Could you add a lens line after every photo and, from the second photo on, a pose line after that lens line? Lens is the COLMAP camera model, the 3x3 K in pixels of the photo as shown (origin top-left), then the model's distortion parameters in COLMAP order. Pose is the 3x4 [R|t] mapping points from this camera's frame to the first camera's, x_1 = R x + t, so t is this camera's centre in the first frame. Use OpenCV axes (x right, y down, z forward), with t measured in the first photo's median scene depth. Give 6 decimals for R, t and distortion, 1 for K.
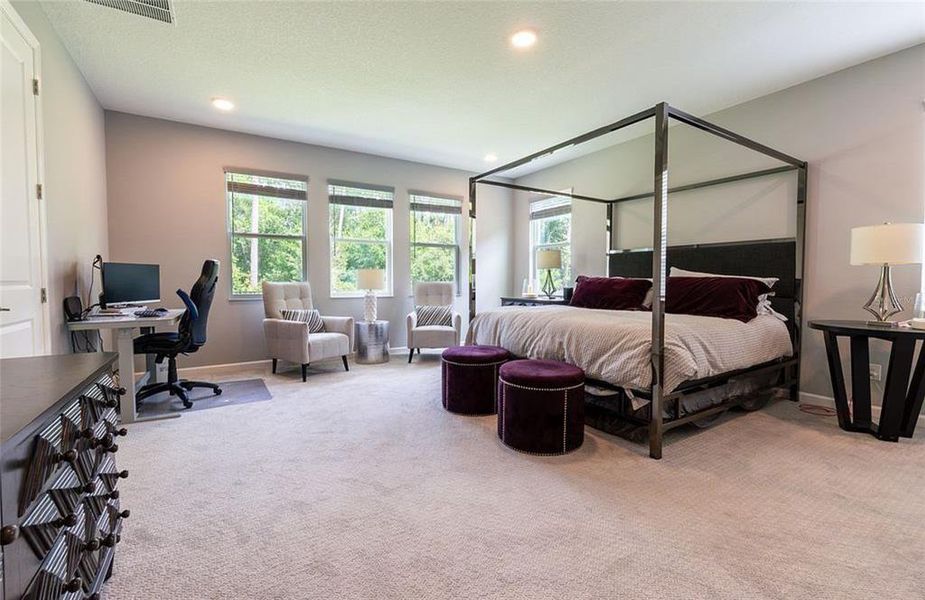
lens RADIAL K [[397.3, 0, 462.5], [0, 397.3, 300.0], [0, 0, 1]] dist [-0.000611, -0.000004]
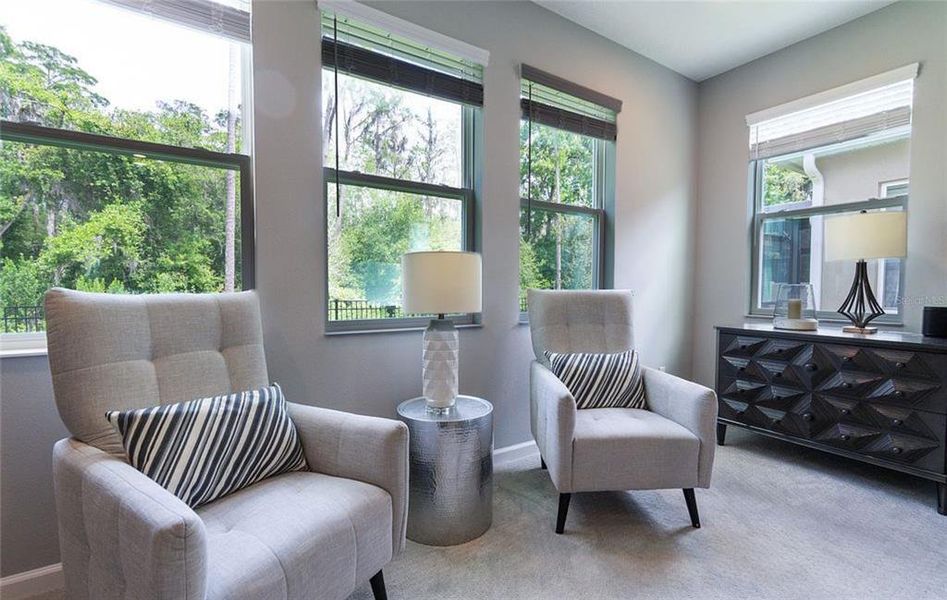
lens RADIAL K [[415.2, 0, 473.5], [0, 415.2, 300.0], [0, 0, 1]] dist [0.001197, 0.000050]
pose [[0.999778, 0.003355, 0.020788, -0.201366], [-0.002983, 0.999835, -0.017907, -0.029848], [-0.020845, 0.017841, 0.999624, 0.605722]]
